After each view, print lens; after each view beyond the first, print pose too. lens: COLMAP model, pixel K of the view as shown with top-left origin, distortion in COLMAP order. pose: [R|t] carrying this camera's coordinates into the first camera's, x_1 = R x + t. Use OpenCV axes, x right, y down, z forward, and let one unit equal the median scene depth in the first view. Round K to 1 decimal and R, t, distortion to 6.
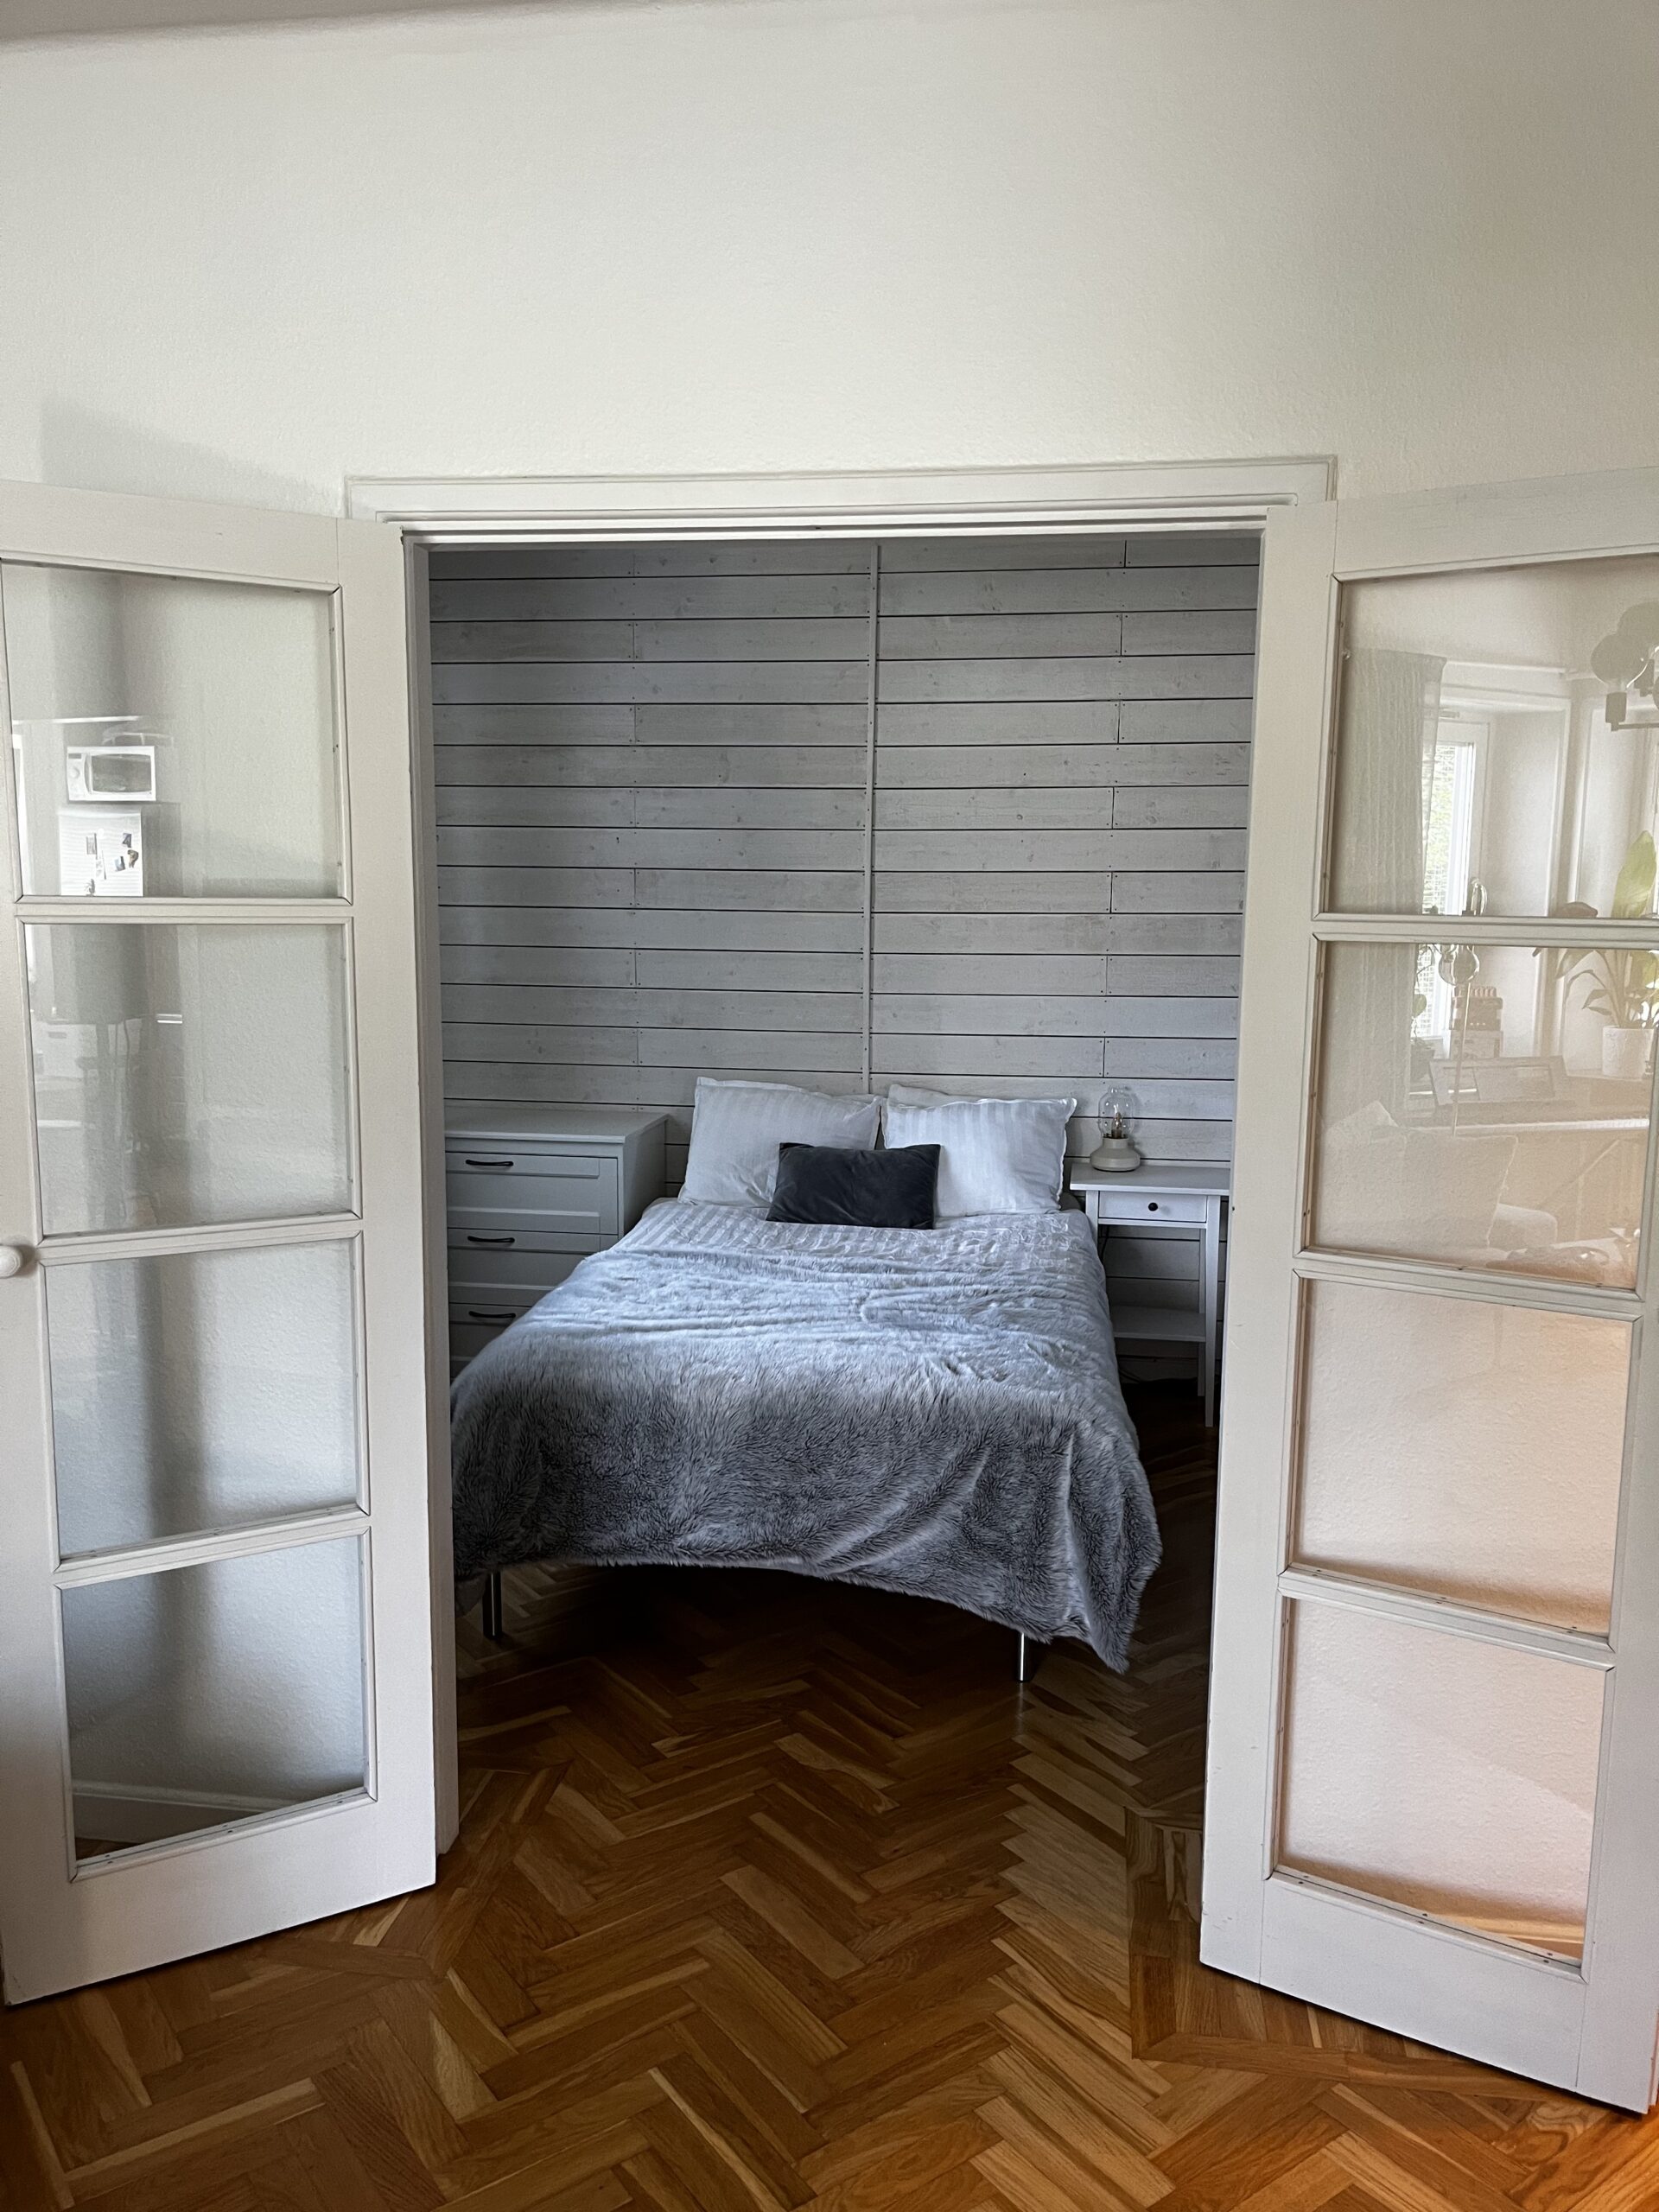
lens RADIAL K [[1632.3, 0, 837.1], [0, 1632.3, 1107.1], [0, 0, 1]] dist [-0.010985, 0.000255]
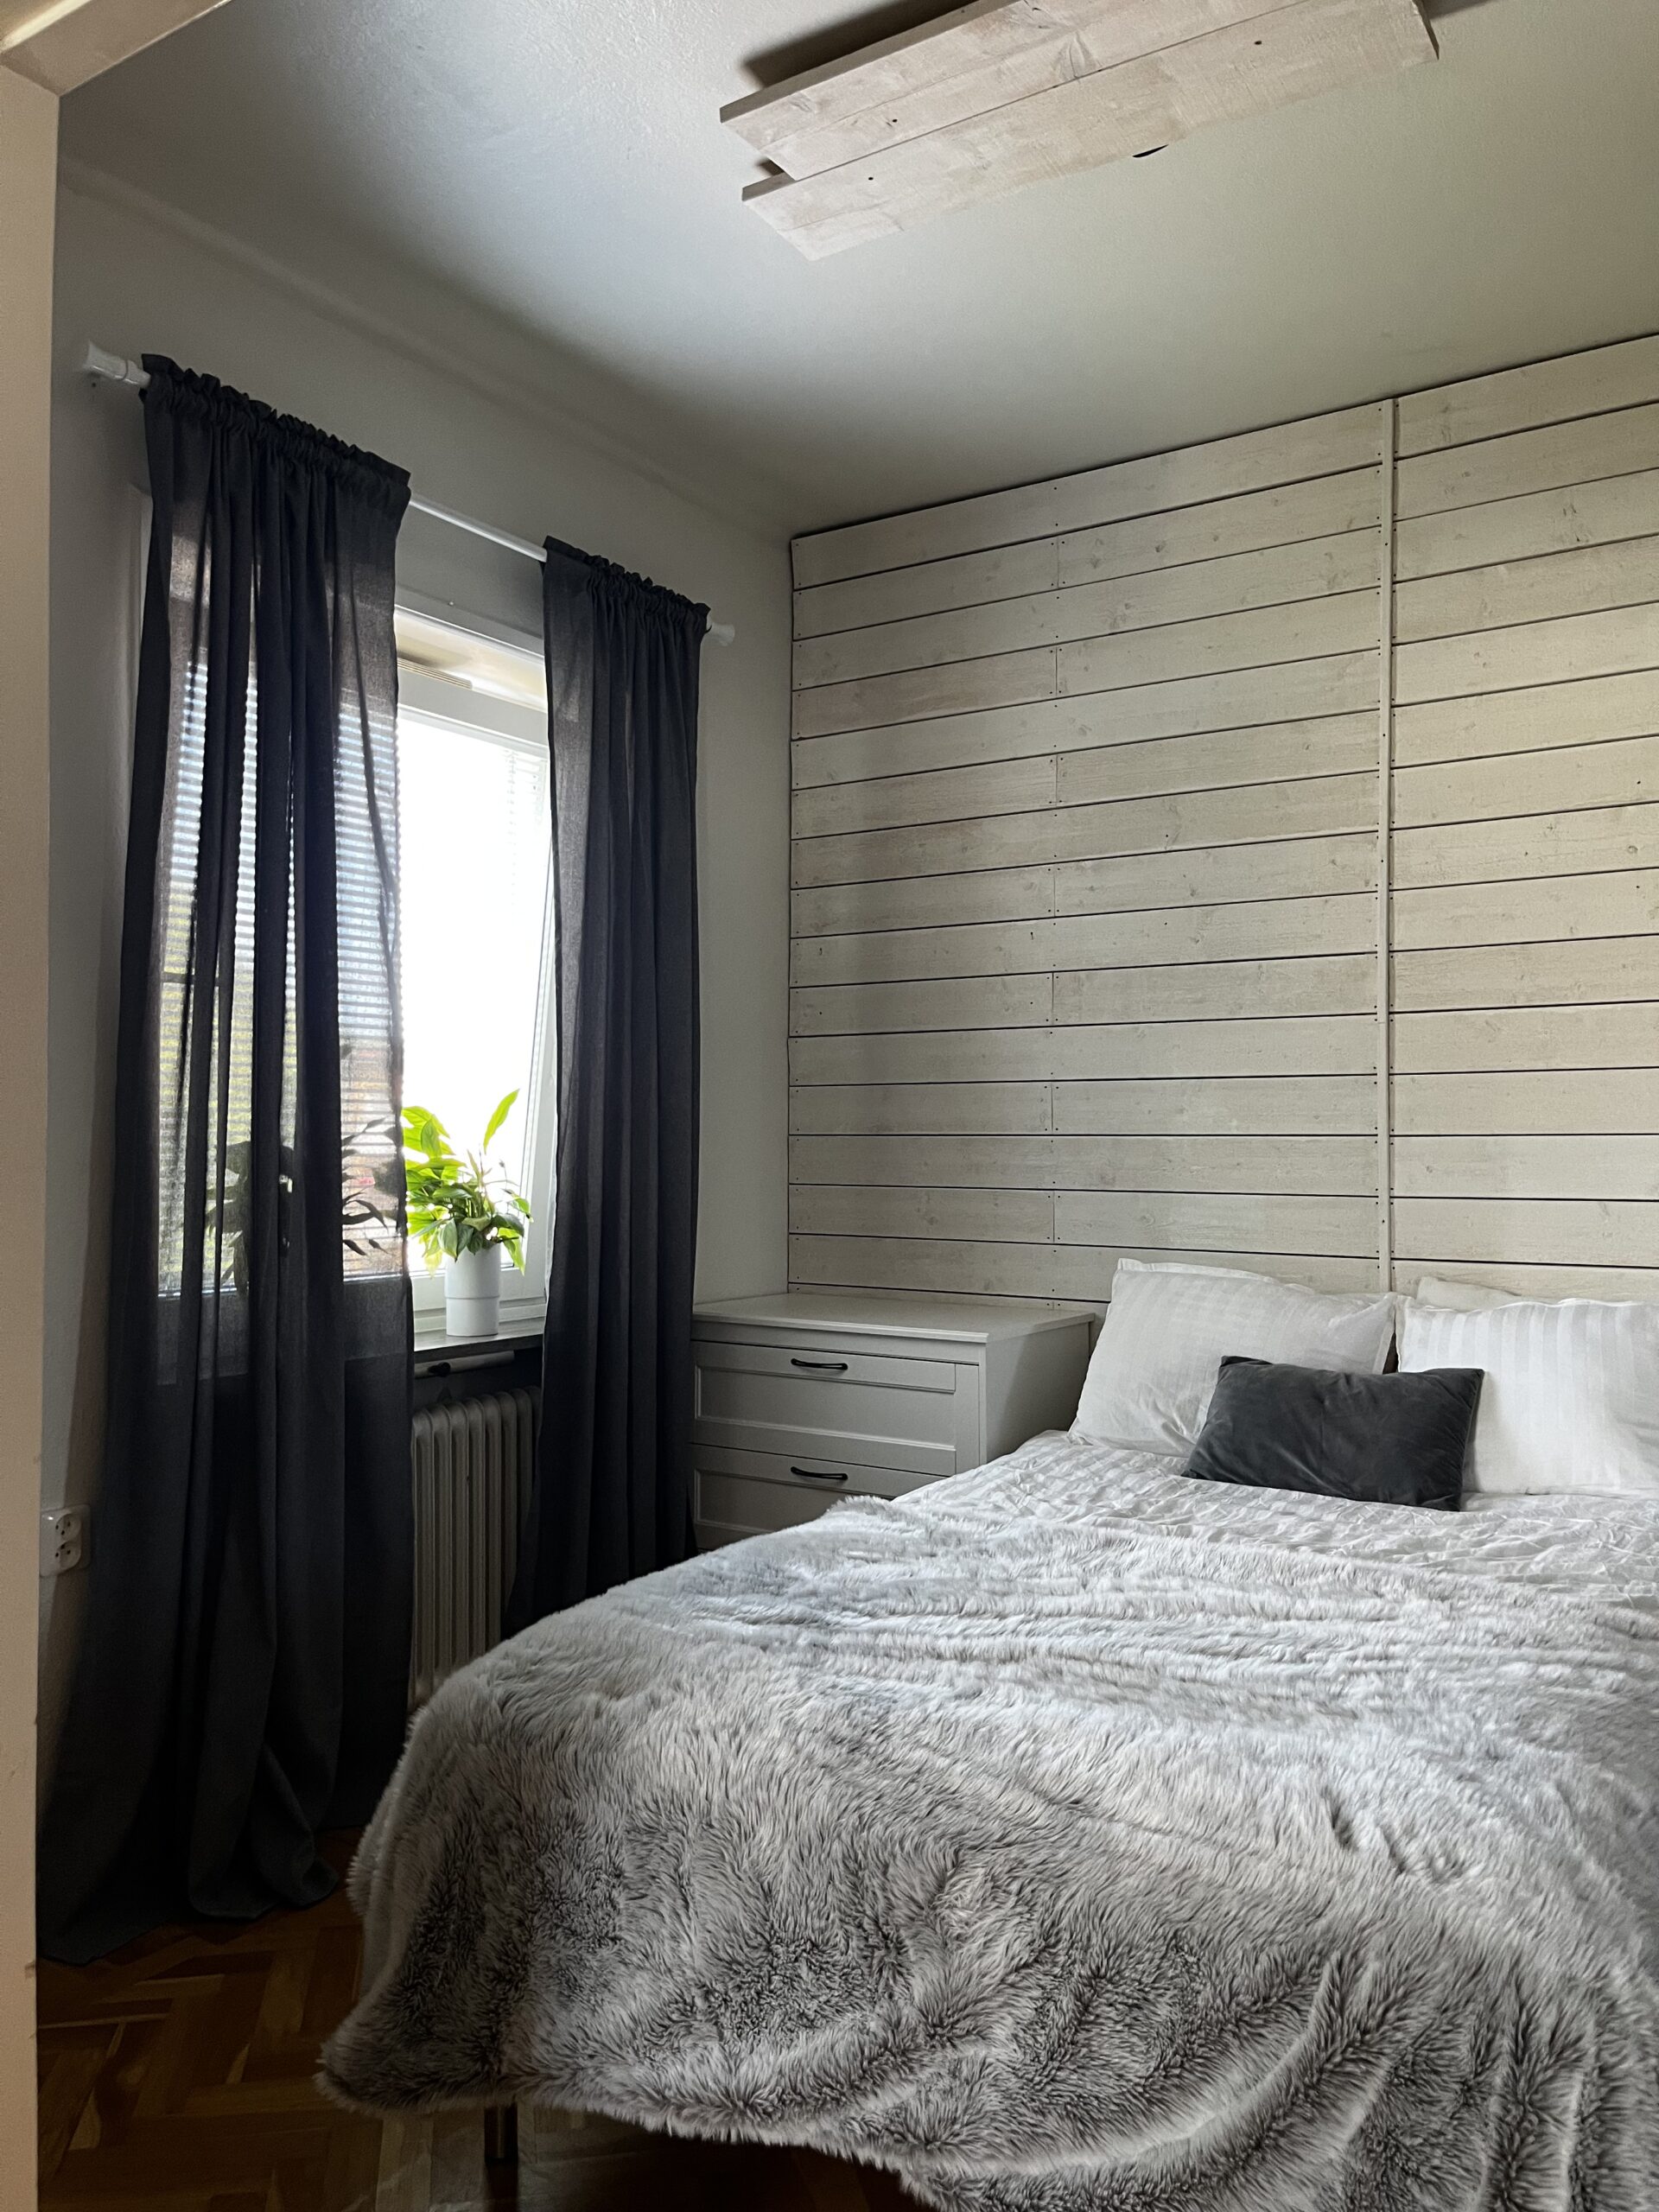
lens RADIAL K [[1632.3, 0, 814.9], [0, 1632.3, 1112.1], [0, 0, 1]] dist [-0.010985, 0.000255]
pose [[0.912068, -0.013353, -0.409822, 0.081759], [-0.045835, 0.989886, -0.134260, 0.020033], [0.407469, 0.141238, 0.902231, 0.327132]]
